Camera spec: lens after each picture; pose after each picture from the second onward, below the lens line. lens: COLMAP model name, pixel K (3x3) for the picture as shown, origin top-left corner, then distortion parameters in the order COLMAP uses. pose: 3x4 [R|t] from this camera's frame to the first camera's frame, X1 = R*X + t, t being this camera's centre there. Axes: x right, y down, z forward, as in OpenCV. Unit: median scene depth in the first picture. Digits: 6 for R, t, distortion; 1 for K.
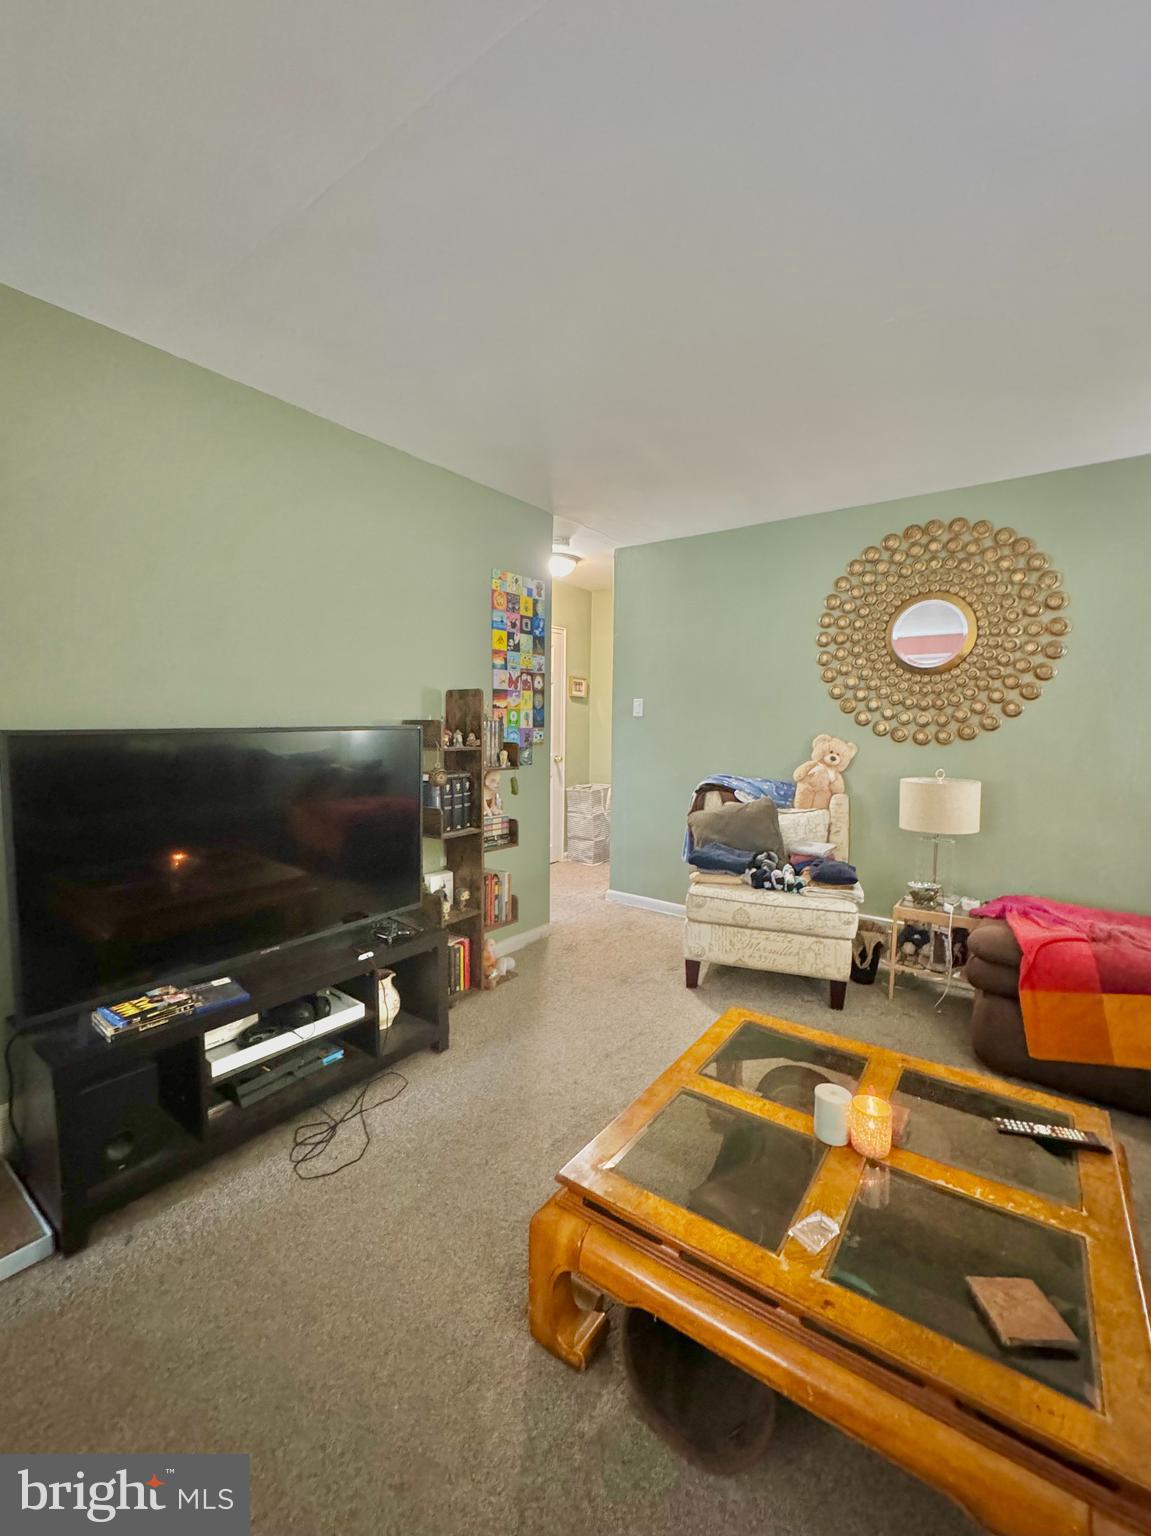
lens RADIAL K [[617.6, 0, 577.7], [0, 617.6, 763.2], [0, 0, 1]] dist [-0.001585, 0.000004]
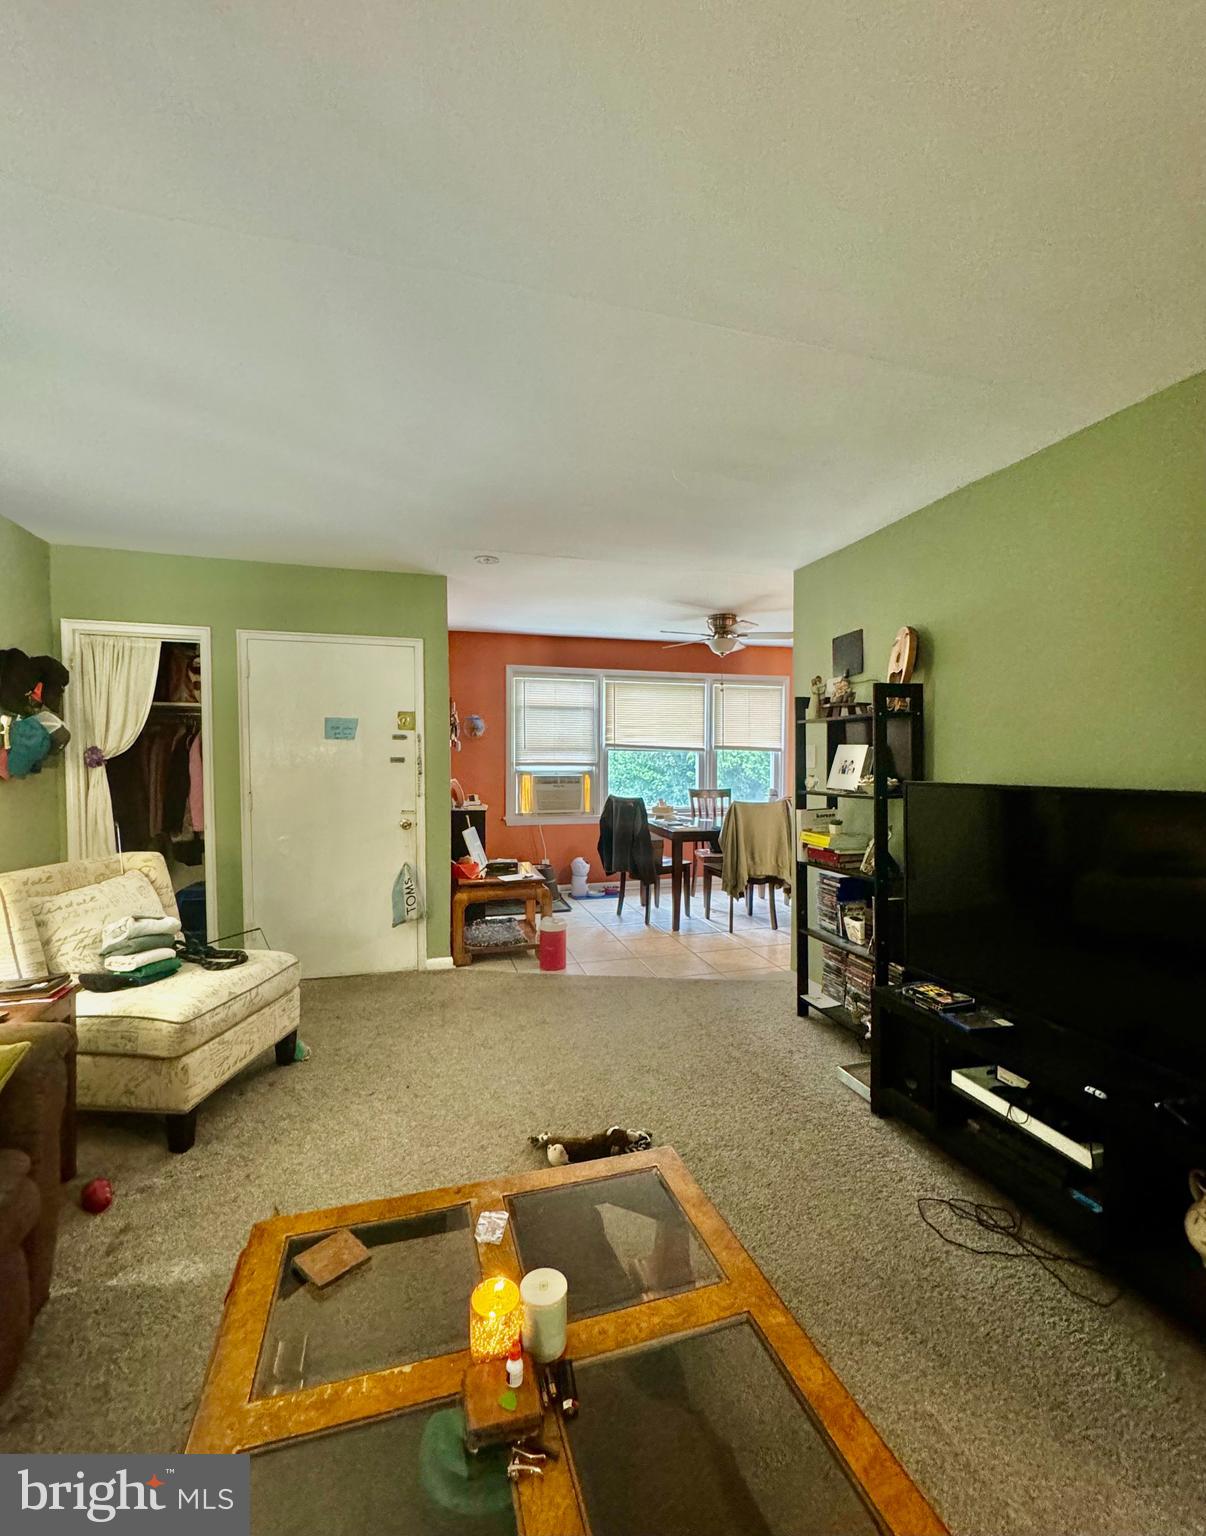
lens RADIAL K [[667.7, 0, 602.3], [0, 667.7, 768.6], [0, 0, 1]] dist [0.000430, -0.000004]
pose [[-0.589682, 0.004008, -0.807626, 0.833180], [-0.064498, 0.996560, 0.052038, -0.105111], [0.805056, 0.082776, -0.587395, 1.206734]]
